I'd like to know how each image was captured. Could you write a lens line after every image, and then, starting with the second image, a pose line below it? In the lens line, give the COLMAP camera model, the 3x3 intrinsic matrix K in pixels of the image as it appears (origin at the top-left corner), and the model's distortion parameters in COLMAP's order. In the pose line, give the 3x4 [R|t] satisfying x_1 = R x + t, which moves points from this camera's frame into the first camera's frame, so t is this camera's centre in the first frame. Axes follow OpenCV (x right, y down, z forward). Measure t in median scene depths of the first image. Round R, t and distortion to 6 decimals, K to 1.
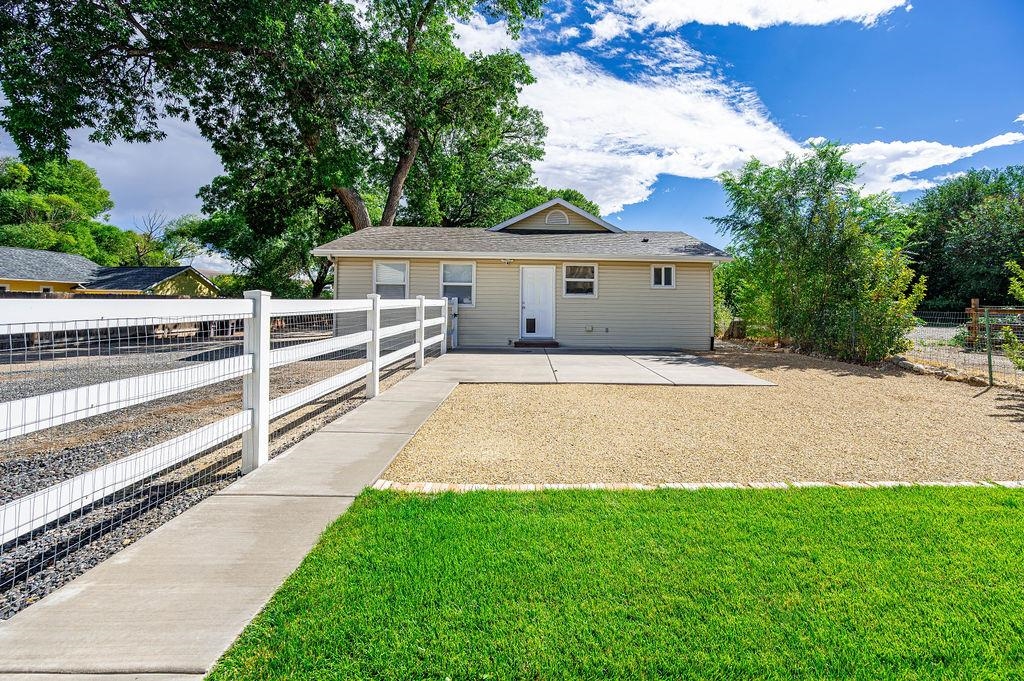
lens RADIAL K [[400.5, 0, 532.6], [0, 400.5, 290.5], [0, 0, 1]] dist [0.000109, 0.000113]
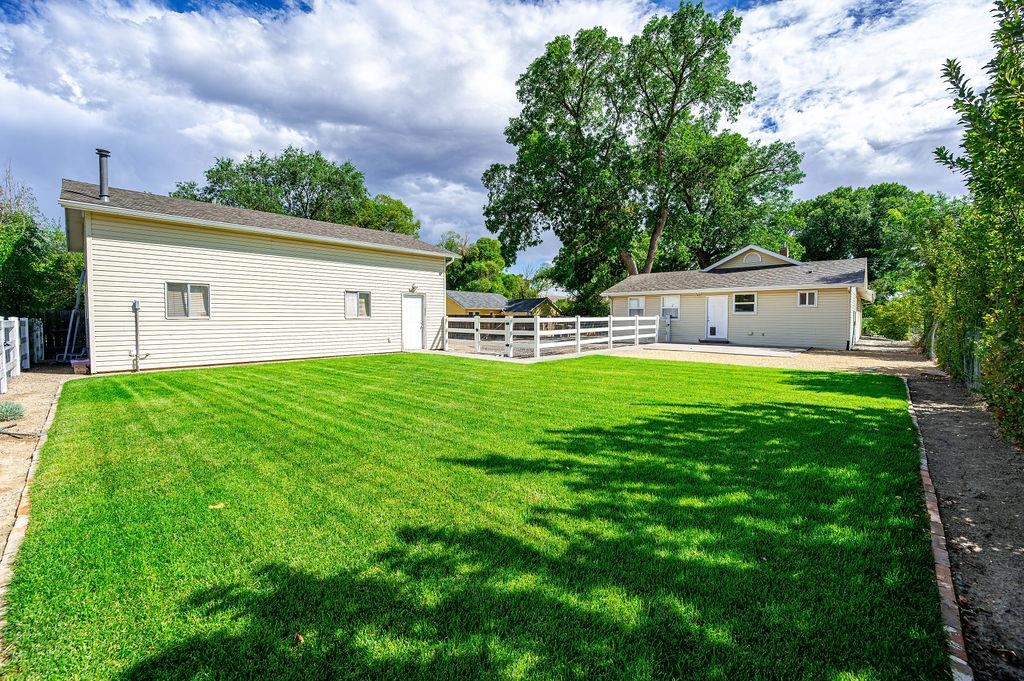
lens RADIAL K [[413.4, 0, 515.9], [0, 413.4, 329.1], [0, 0, 1]] dist [0.000097, 0.000098]
pose [[0.722157, 0.008537, -0.691676, 0.513206], [0.029717, 0.998618, 0.043352, -0.017711], [0.691091, -0.051861, 0.720905, -0.717879]]
